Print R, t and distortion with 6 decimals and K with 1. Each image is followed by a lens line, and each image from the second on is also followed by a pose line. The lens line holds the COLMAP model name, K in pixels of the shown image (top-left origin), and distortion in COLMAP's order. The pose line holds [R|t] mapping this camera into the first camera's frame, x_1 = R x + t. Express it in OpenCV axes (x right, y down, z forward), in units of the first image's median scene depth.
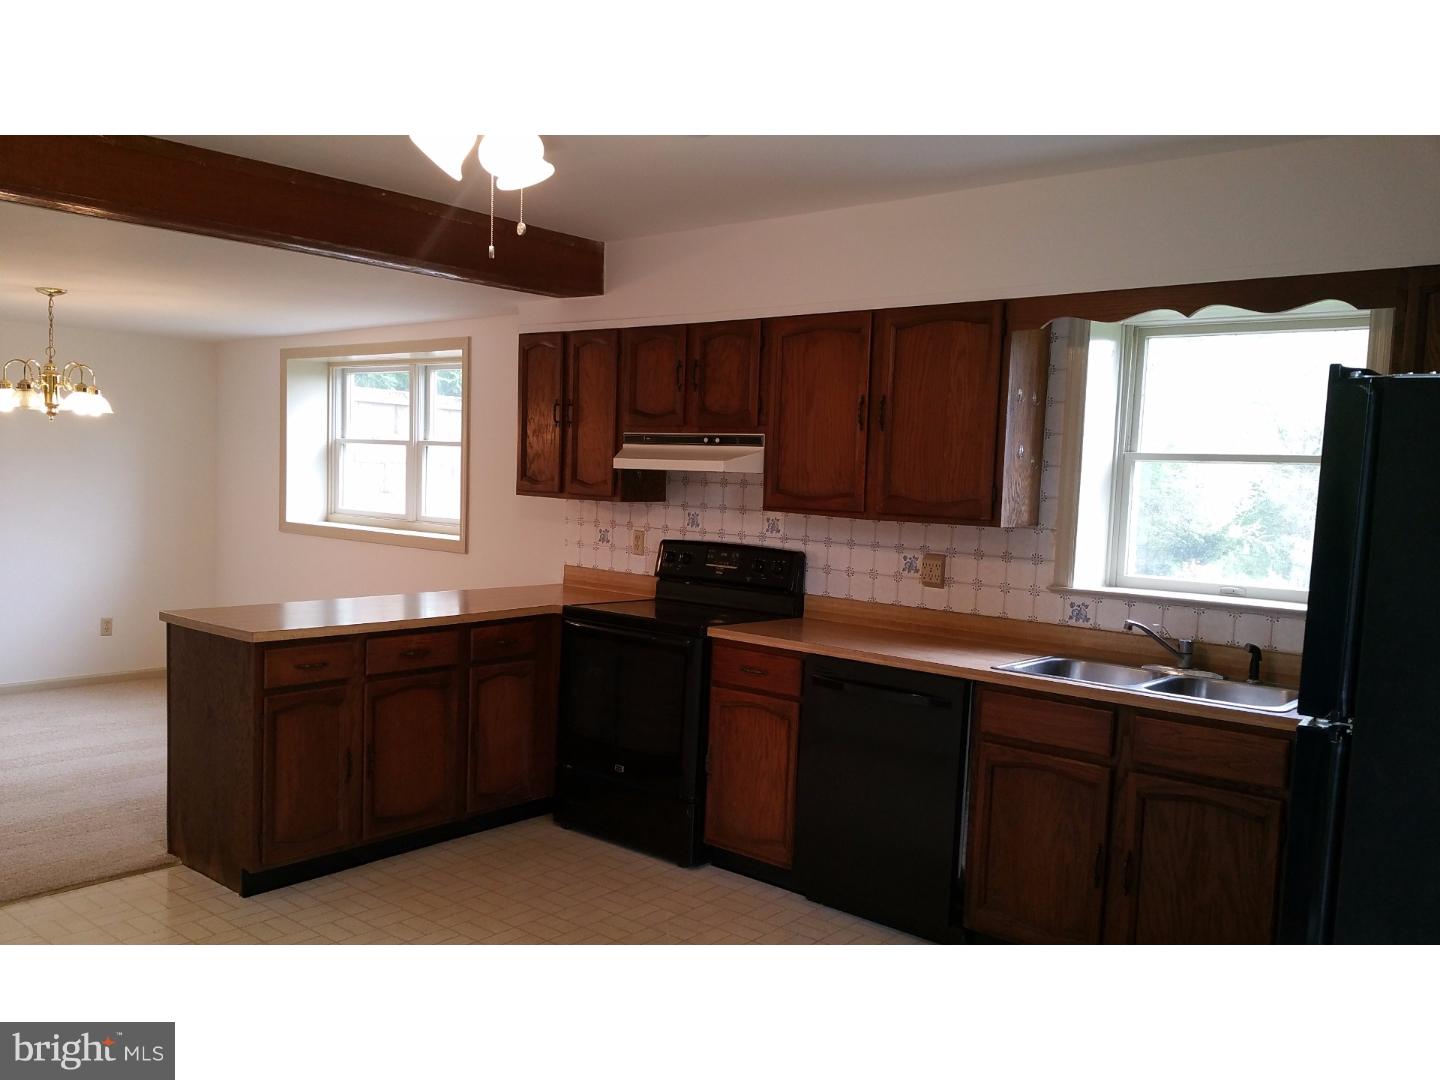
lens RADIAL K [[1156.1, 0, 722.5], [0, 1156.1, 542.2], [0, 0, 1]] dist [0.052065, -0.008694]
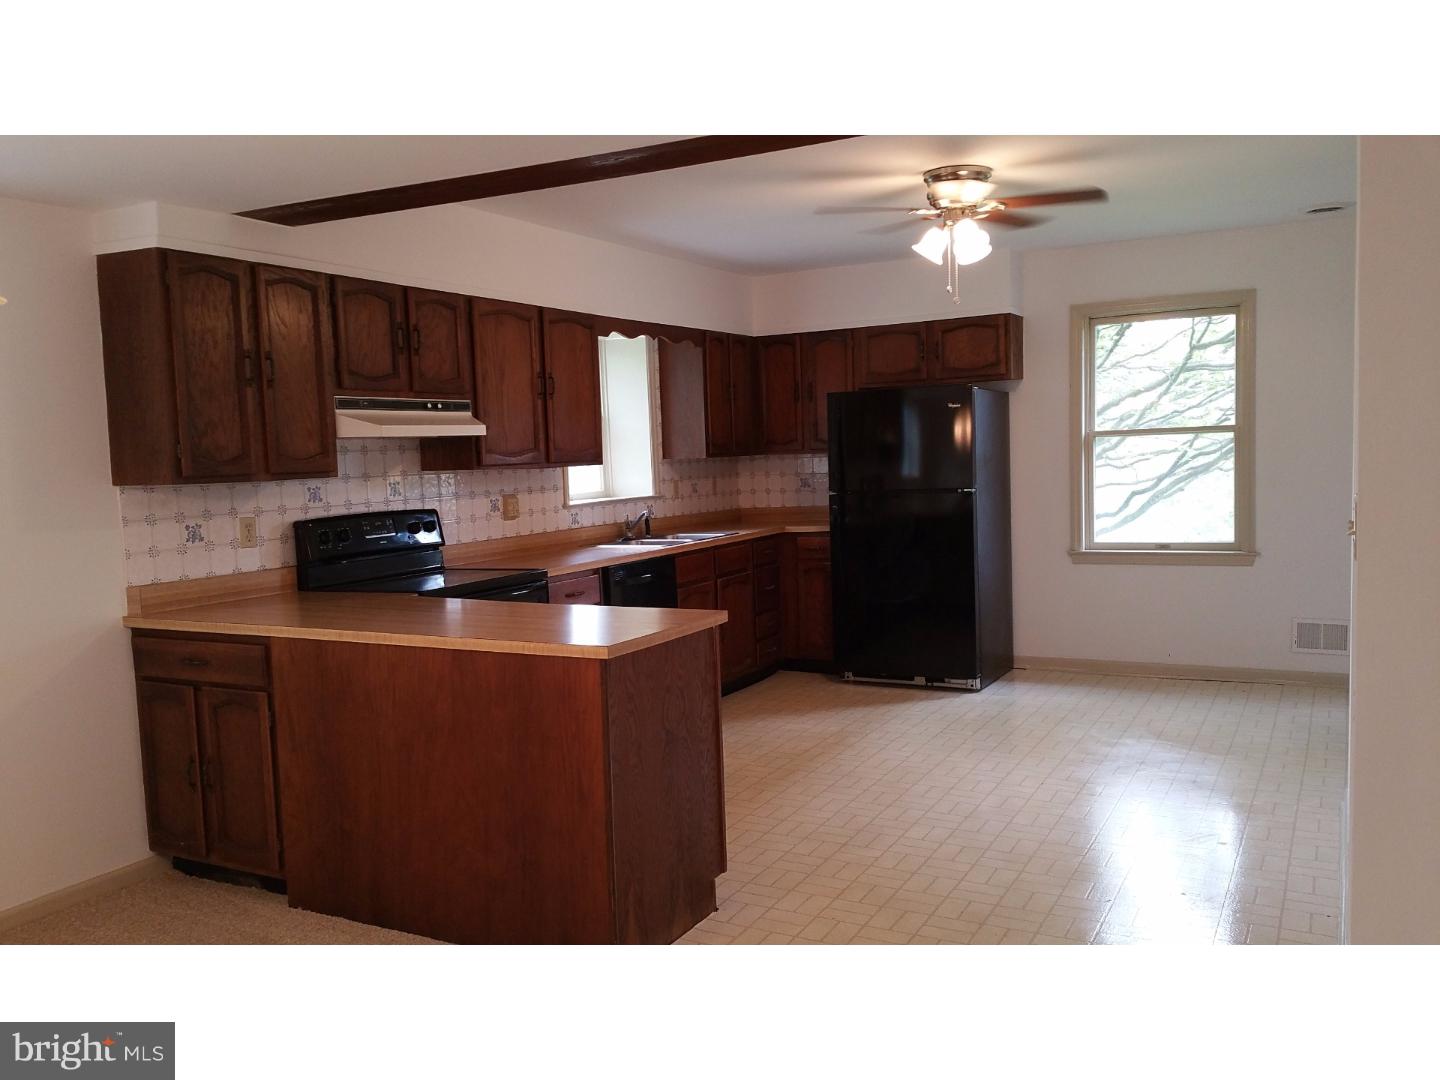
lens RADIAL K [[1156.1, 0, 722.7], [0, 1156.1, 541.3], [0, 0, 1]] dist [0.052065, -0.008694]
pose [[-0.204946, -0.119893, 0.971403, -1.016477], [0.072630, 0.987870, 0.137249, -0.088564], [-0.976075, 0.098682, -0.193752, 0.921522]]
